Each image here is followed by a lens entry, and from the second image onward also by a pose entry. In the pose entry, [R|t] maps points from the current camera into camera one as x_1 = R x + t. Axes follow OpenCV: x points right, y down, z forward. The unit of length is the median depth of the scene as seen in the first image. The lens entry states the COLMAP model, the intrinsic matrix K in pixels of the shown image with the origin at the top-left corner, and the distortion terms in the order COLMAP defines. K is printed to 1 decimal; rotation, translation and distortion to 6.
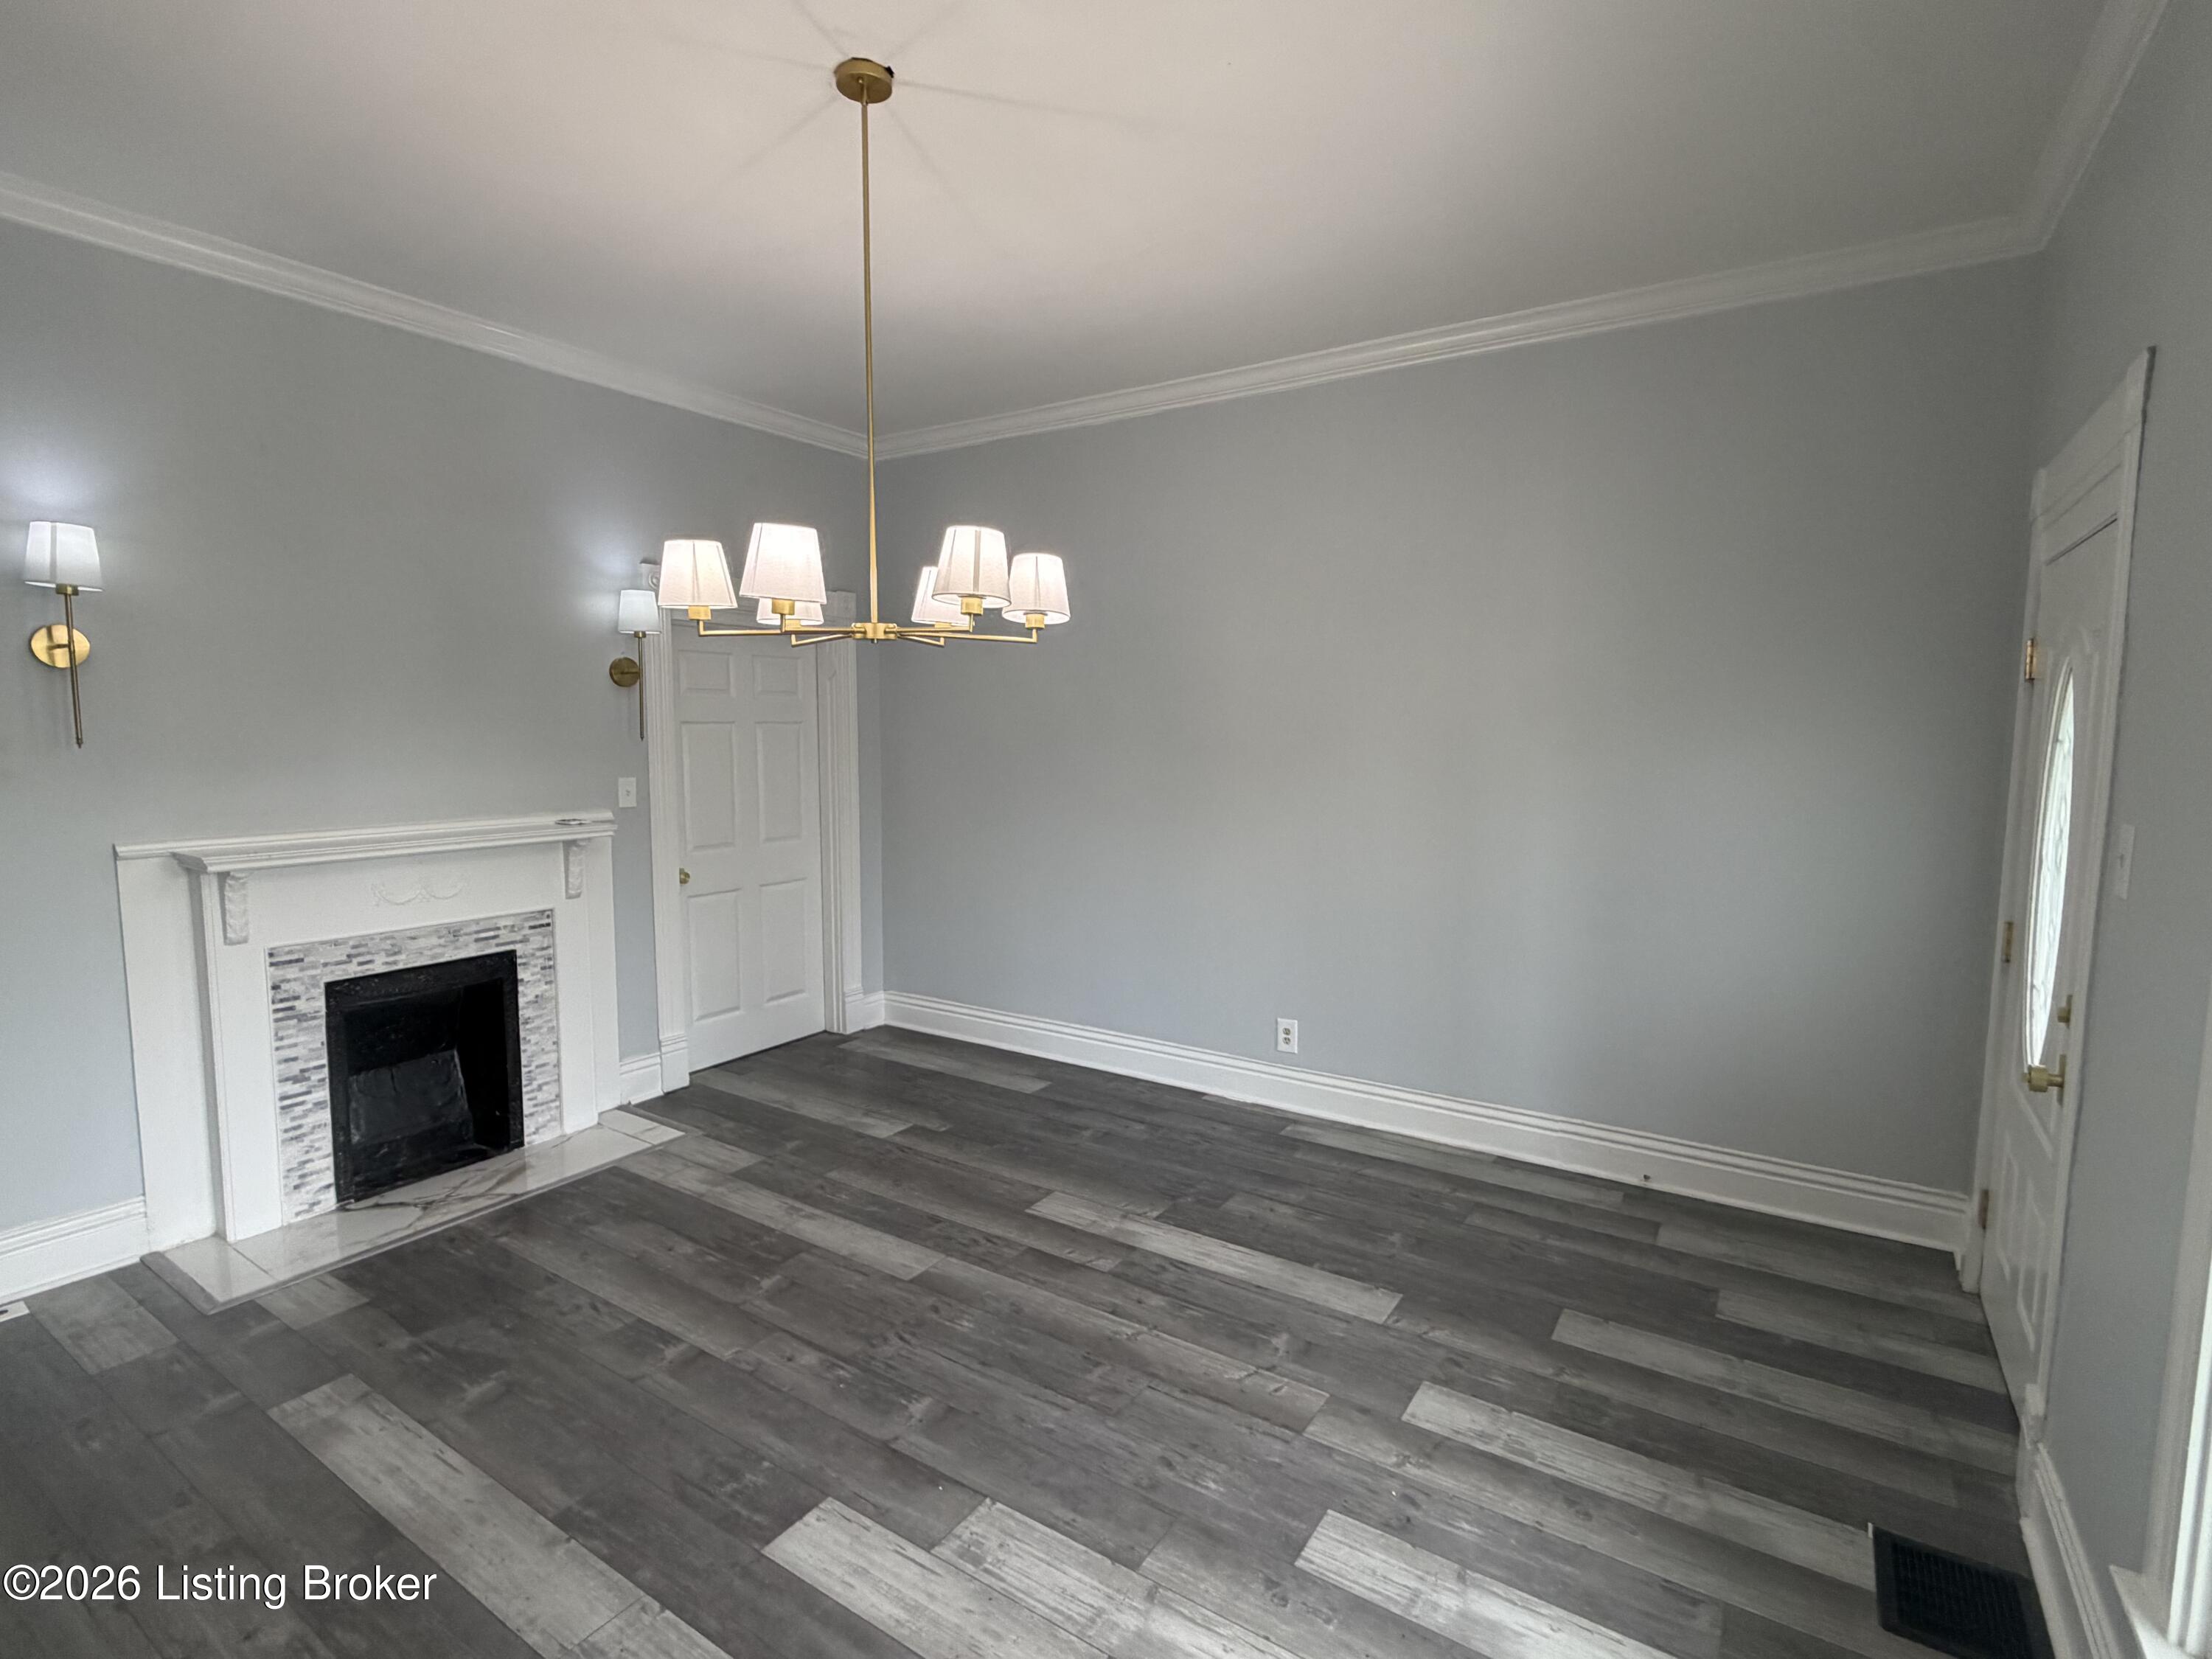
lens RADIAL K [[1075.3, 0, 1105.4], [0, 1075.3, 832.8], [0, 0, 1]] dist [0.000592, 0.000341]
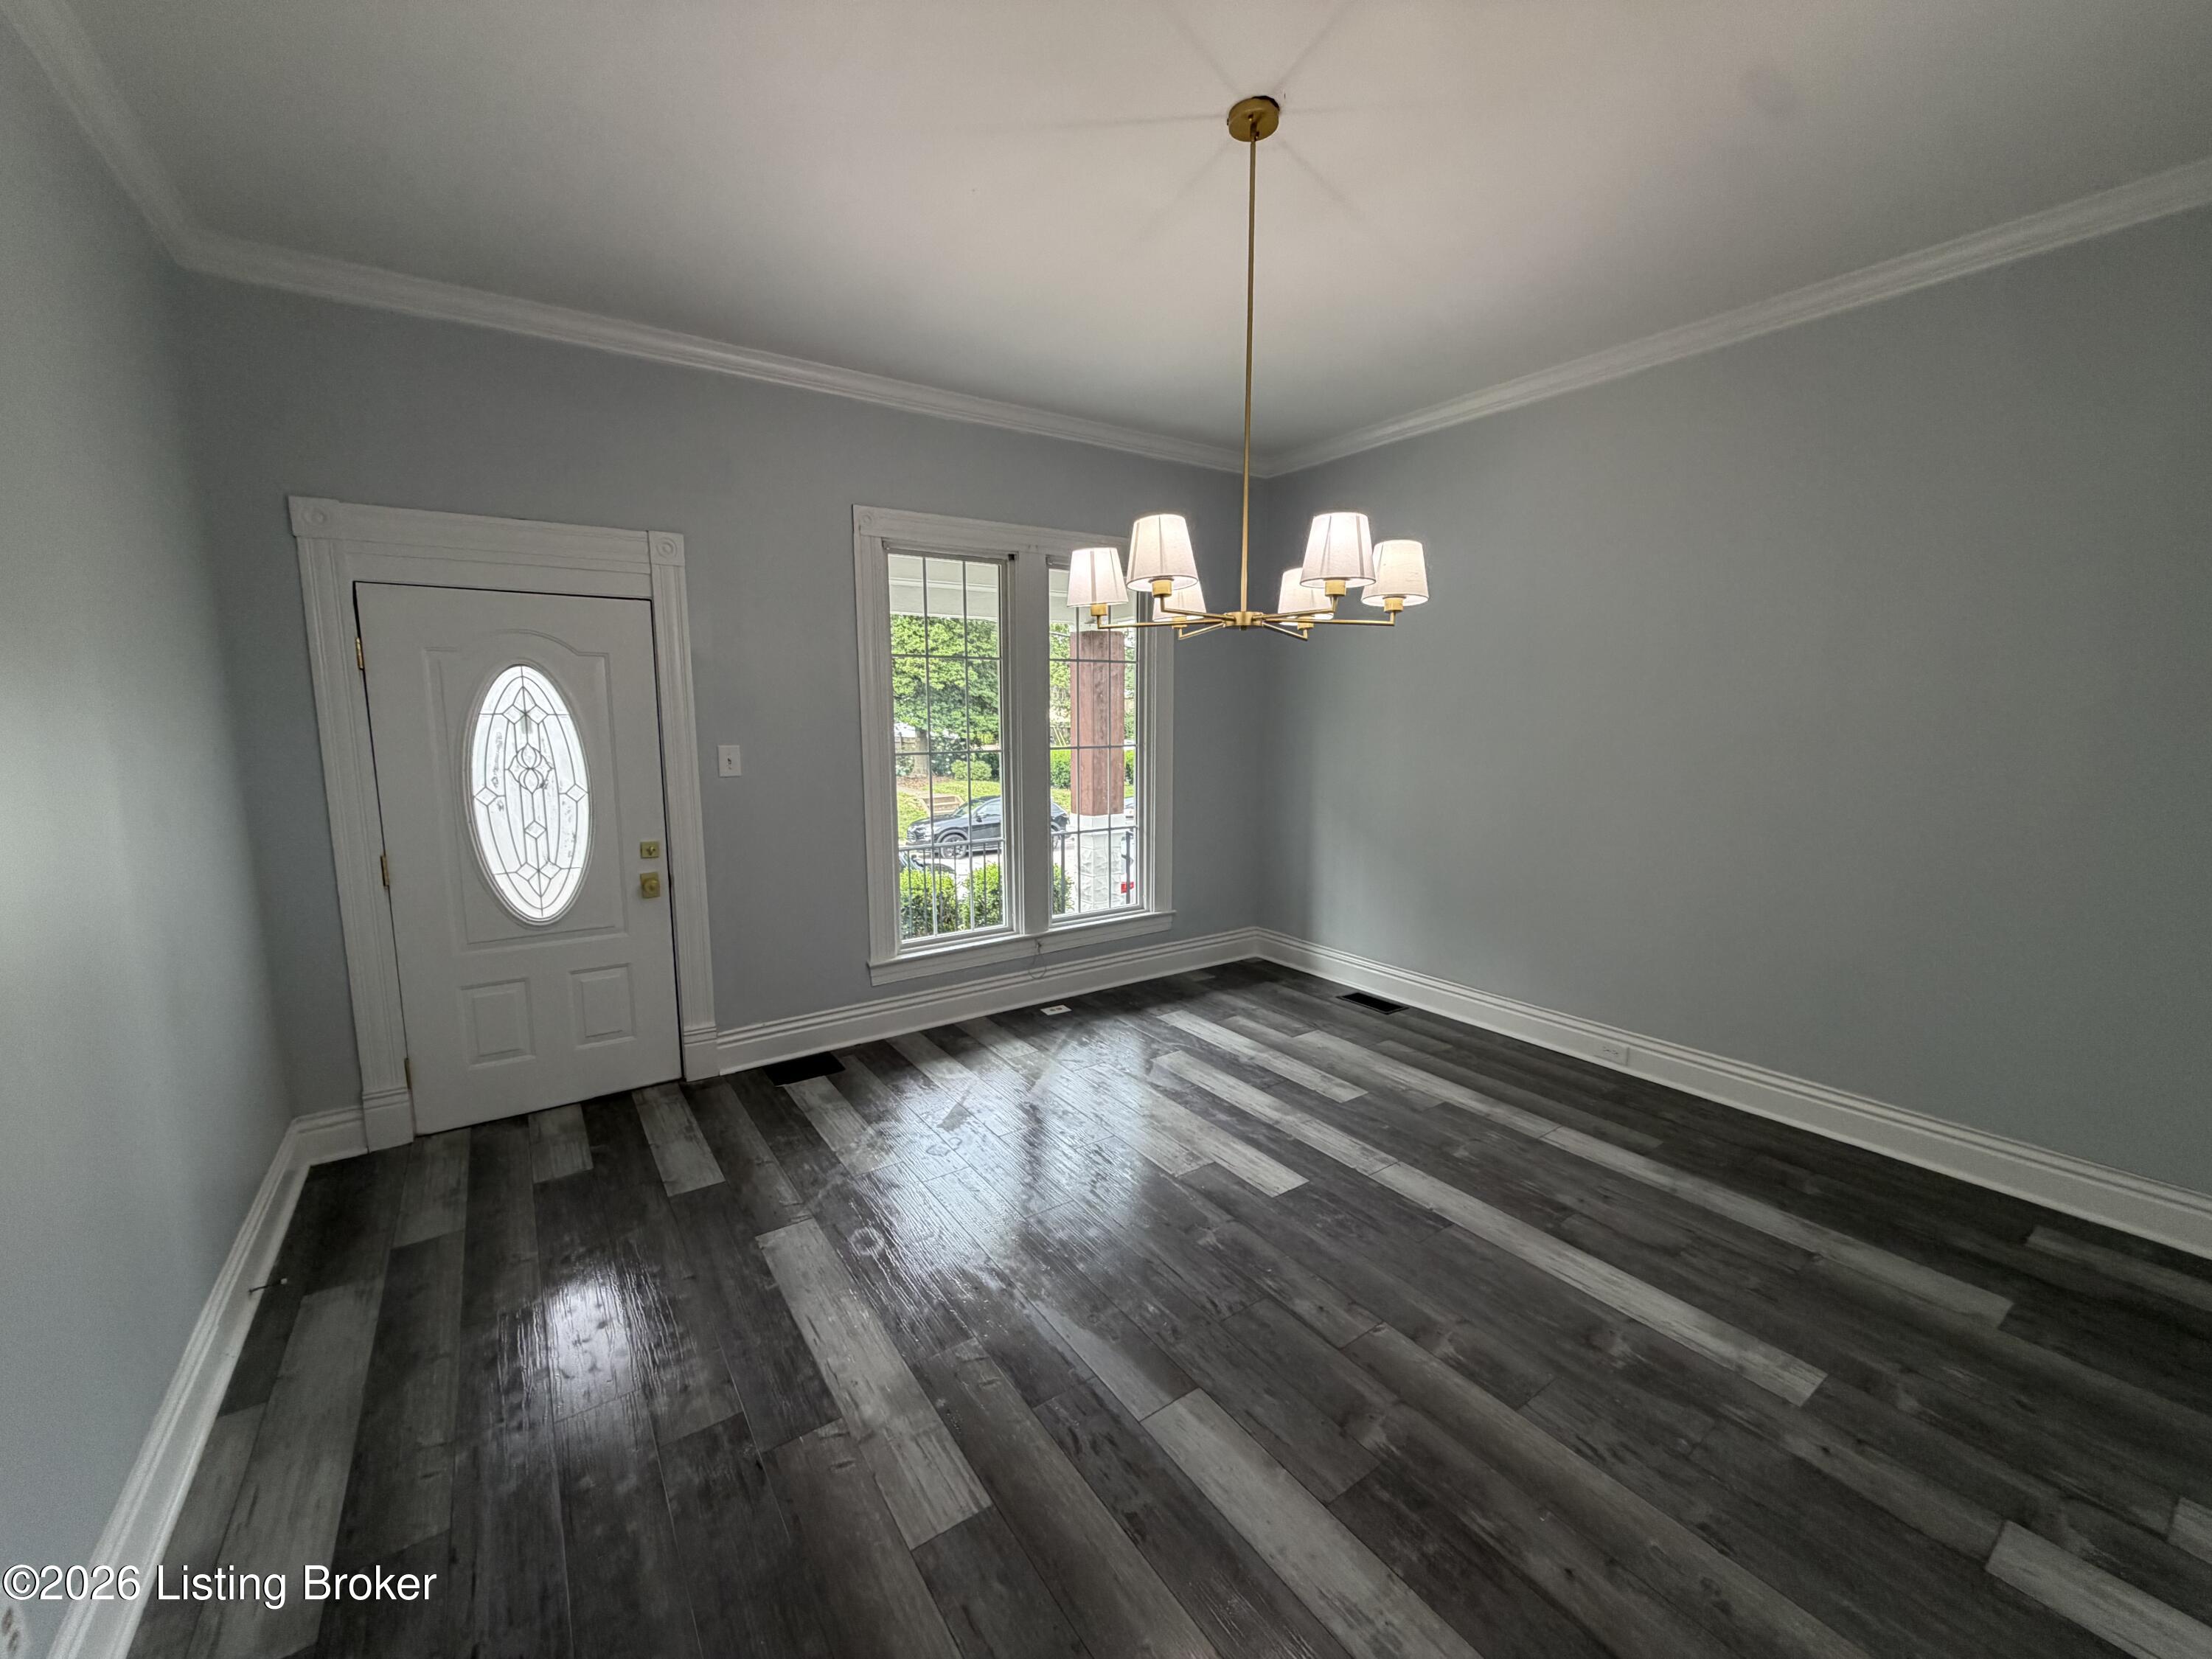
lens RADIAL K [[882.2, 0, 1106.7], [0, 882.2, 821.1], [0, 0, 1]] dist [0.001820, 0.000053]
pose [[-0.929256, -0.047544, 0.366365, -0.385895], [0.038638, 0.973738, 0.224368, -0.174559], [-0.367411, 0.222651, -0.903015, 1.724631]]
